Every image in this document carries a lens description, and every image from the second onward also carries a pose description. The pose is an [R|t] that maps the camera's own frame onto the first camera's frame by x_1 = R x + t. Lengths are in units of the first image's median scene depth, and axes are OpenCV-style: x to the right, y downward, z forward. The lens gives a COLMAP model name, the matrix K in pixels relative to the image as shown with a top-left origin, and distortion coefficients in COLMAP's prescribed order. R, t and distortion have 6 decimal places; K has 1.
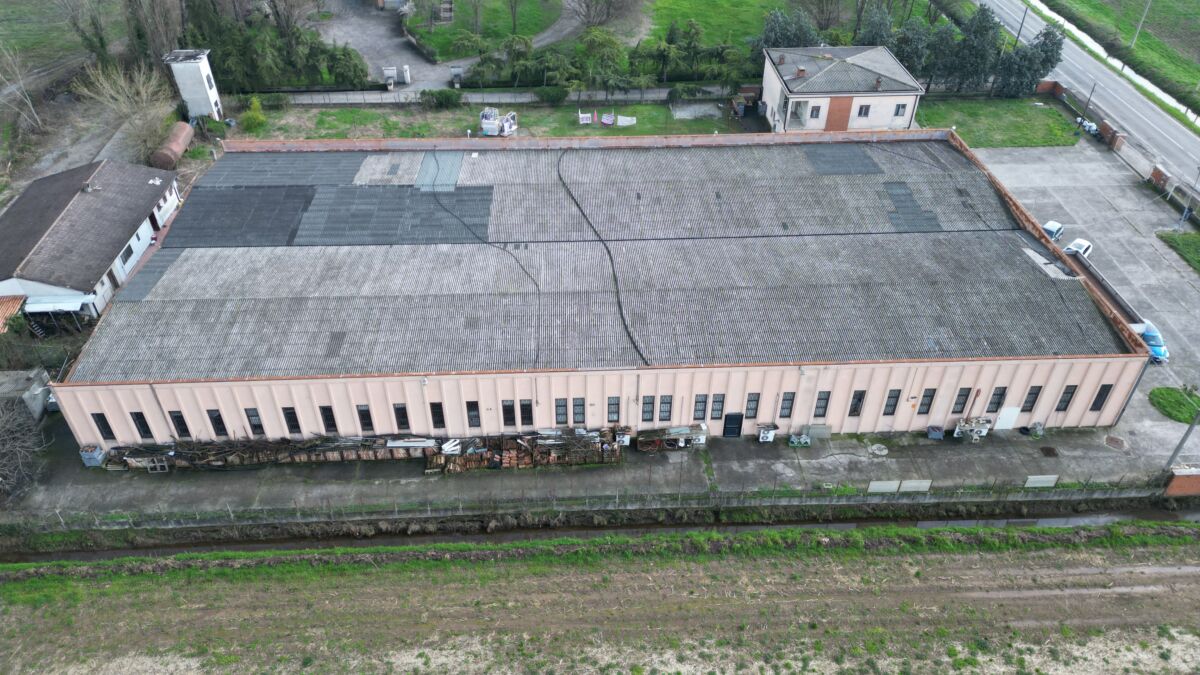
lens RADIAL K [[836.6, 0, 603.2], [0, 836.6, 336.9], [0, 0, 1]] dist [0.082337, -0.078874]
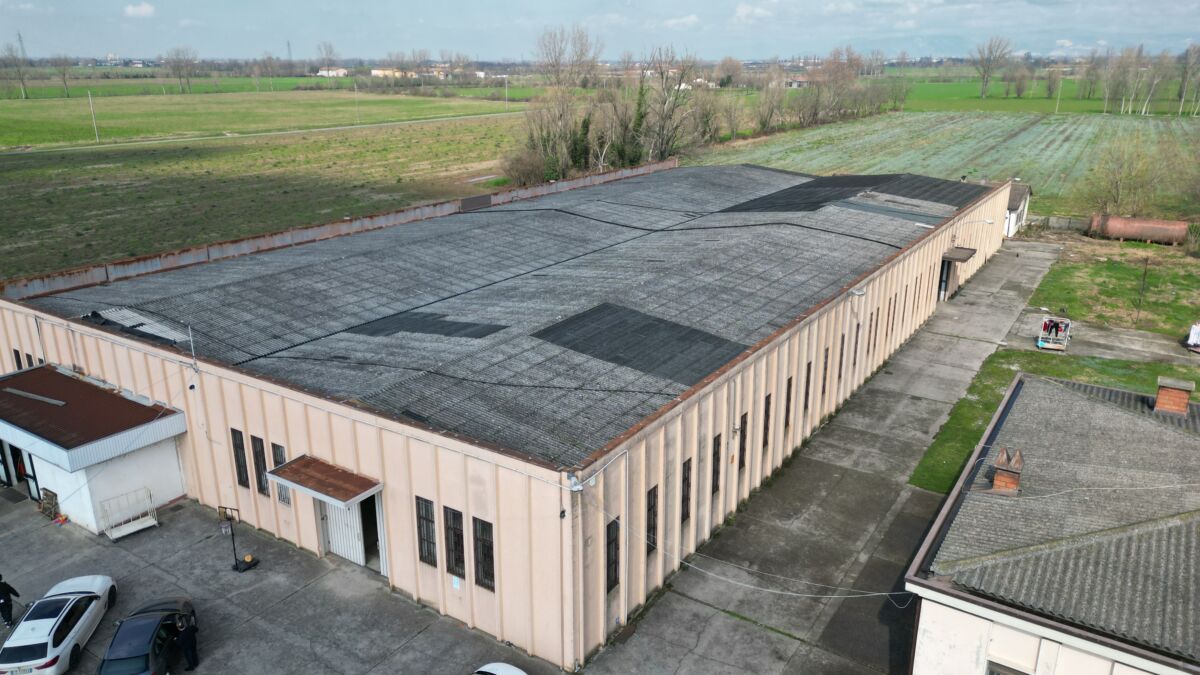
lens RADIAL K [[836.6, 0, 597.6], [0, 836.6, 334.9], [0, 0, 1]] dist [0.082337, -0.078874]
pose [[-0.592992, 0.242769, -0.767739, 0.743347], [-0.499353, 0.637101, 0.587153, -0.538878], [0.631670, 0.731550, -0.256568, 1.287003]]
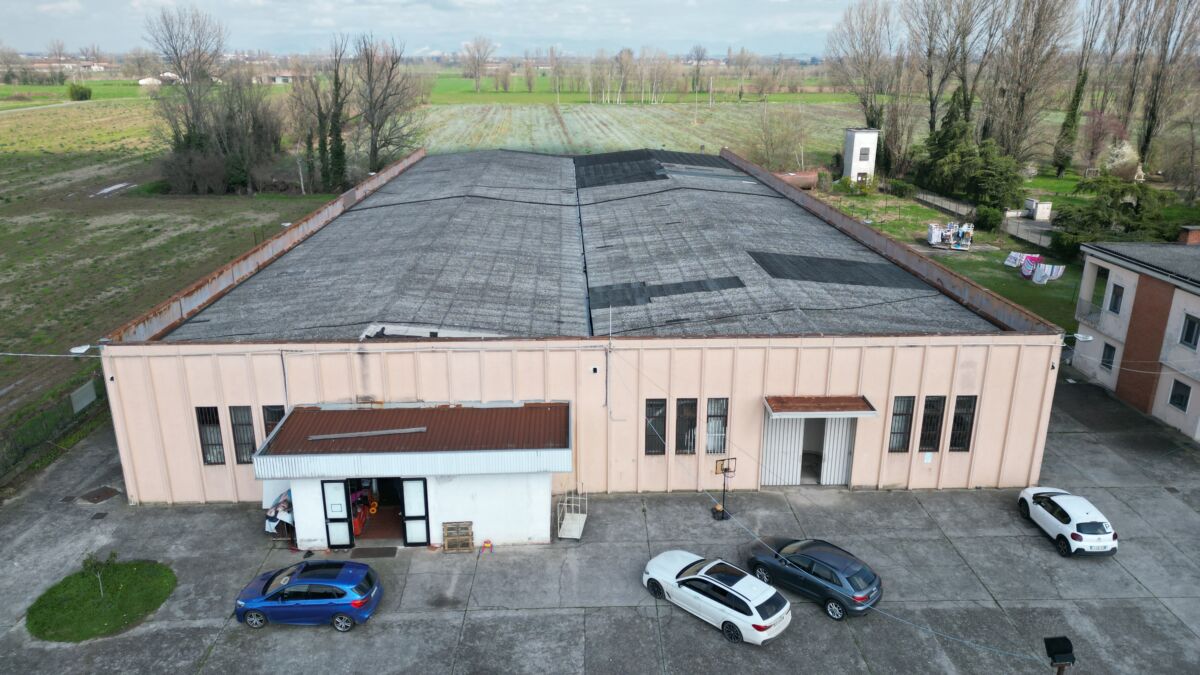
lens RADIAL K [[836.6, 0, 597.8], [0, 836.6, 332.5], [0, 0, 1]] dist [0.082337, -0.078874]
pose [[-0.012278, 0.302634, -0.953028, 0.955566], [-0.617861, 0.747079, 0.245195, -0.258628], [0.786191, 0.591850, 0.177813, 0.949602]]
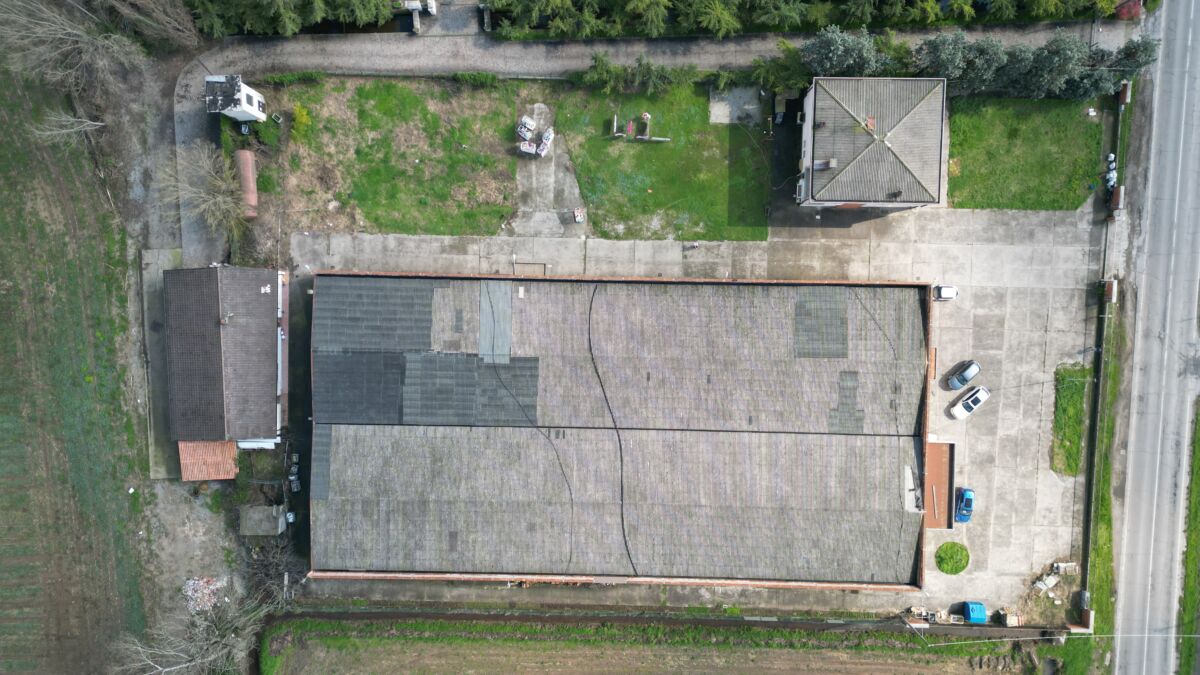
lens RADIAL K [[836.6, 0, 602.1], [0, 836.6, 341.2], [0, 0, 1]] dist [0.082337, -0.078874]
pose [[0.997550, 0.069389, -0.008926, -0.025097], [-0.033521, 0.586048, 0.809583, -1.371749], [0.061407, -0.807300, 0.586938, 0.292396]]
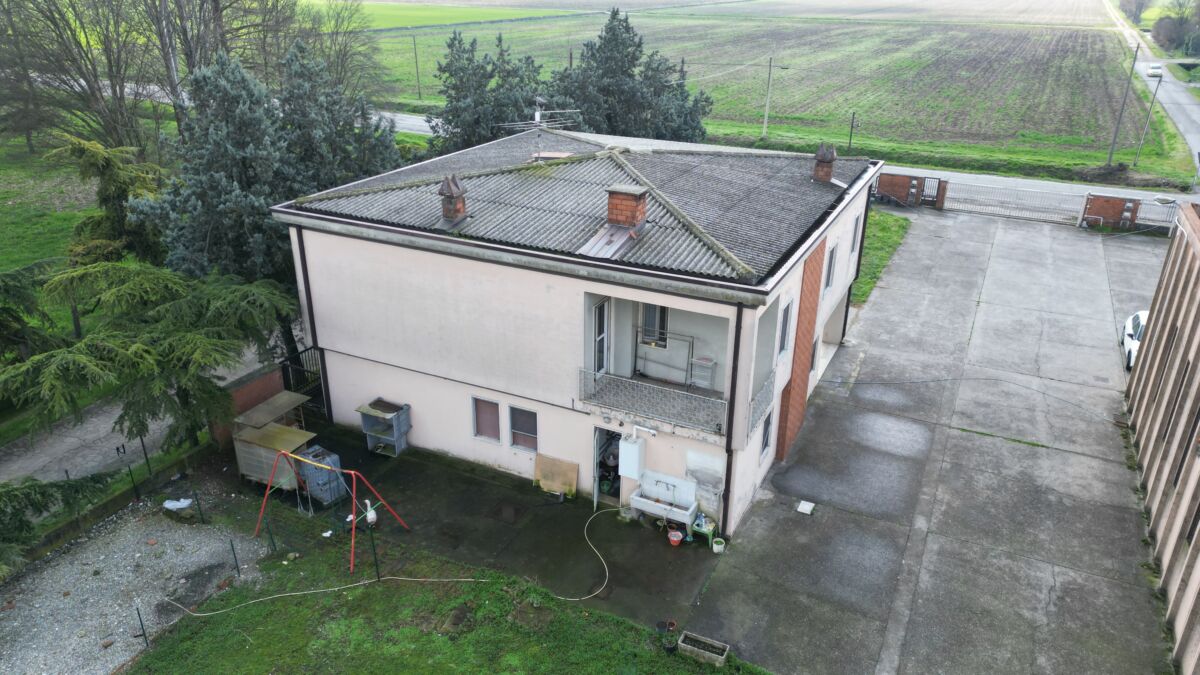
lens RADIAL K [[836.6, 0, 597.5], [0, 836.6, 336.8], [0, 0, 1]] dist [0.082337, -0.078874]
pose [[0.485016, -0.351375, 0.800809, 0.053072], [0.534932, 0.843632, 0.046180, -0.409264], [-0.691815, 0.405980, 0.597137, 1.212470]]
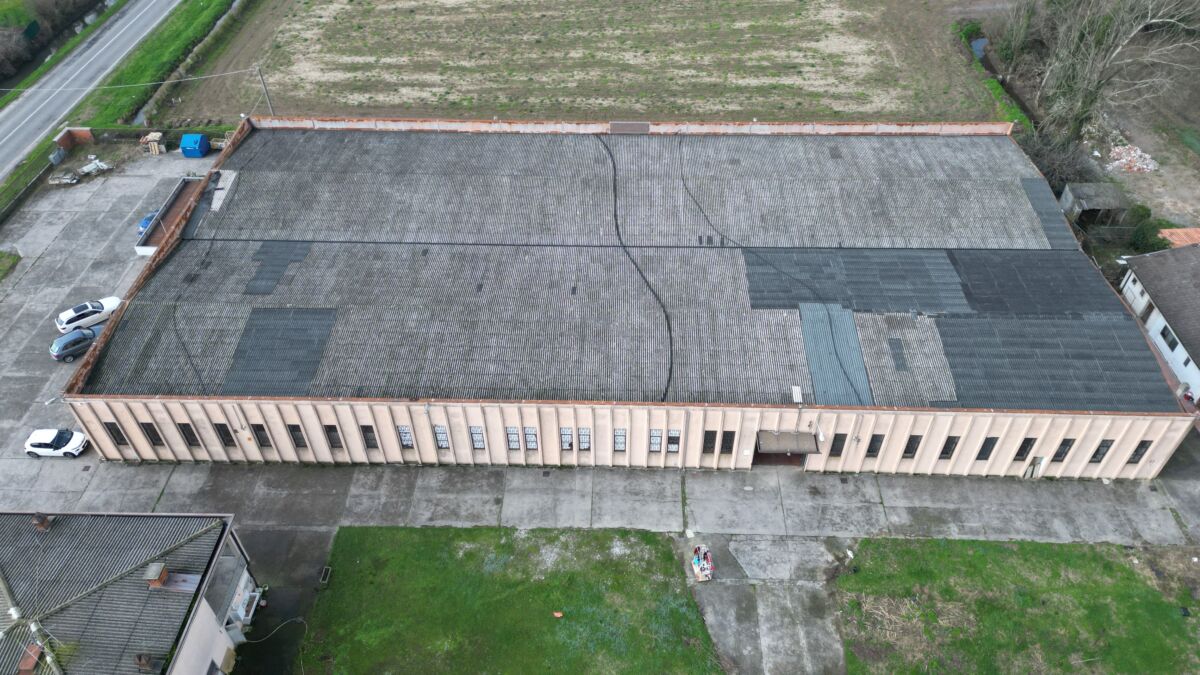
lens RADIAL K [[836.6, 0, 599.5], [0, 836.6, 330.4], [0, 0, 1]] dist [0.082337, -0.078874]
pose [[-0.996913, -0.052994, 0.057925, -0.036623], [0.049330, 0.151159, 0.987278, -1.070720], [-0.061076, 0.987088, -0.148078, 1.261739]]
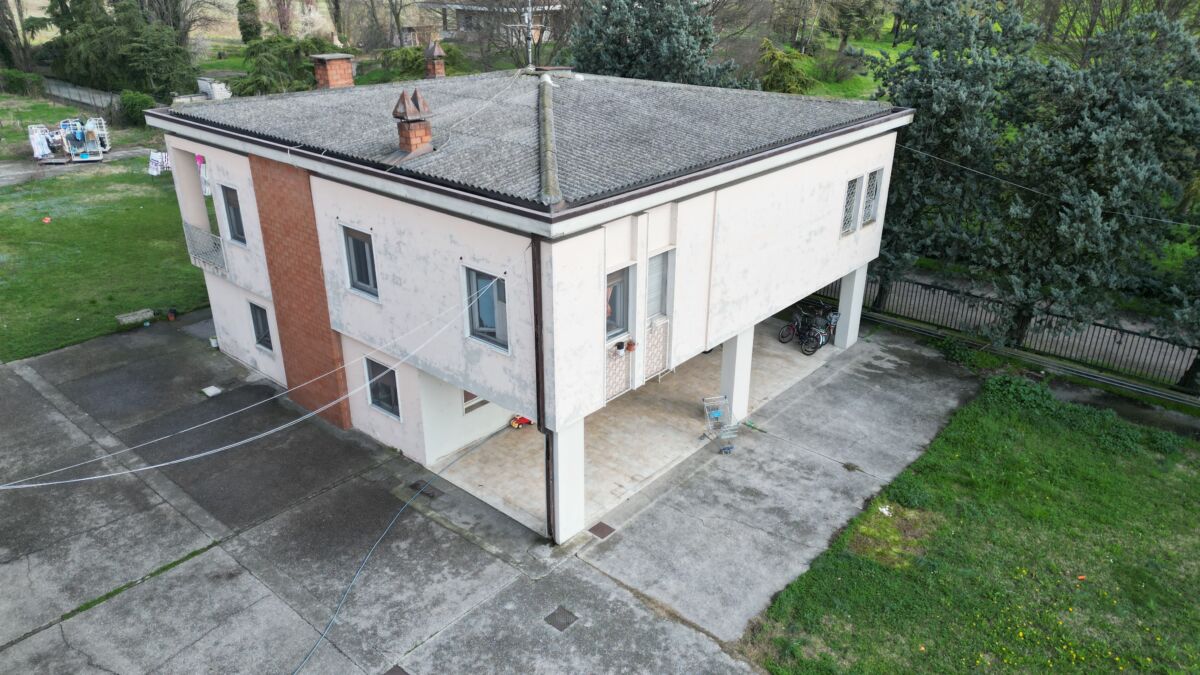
lens RADIAL K [[836.6, 0, 605.9], [0, 836.6, 322.7], [0, 0, 1]] dist [0.082337, -0.078874]
pose [[0.722152, 0.267842, -0.637775, 0.645557], [-0.426561, 0.898254, -0.105762, -0.349391], [0.544556, 0.348426, 0.762927, 1.201291]]
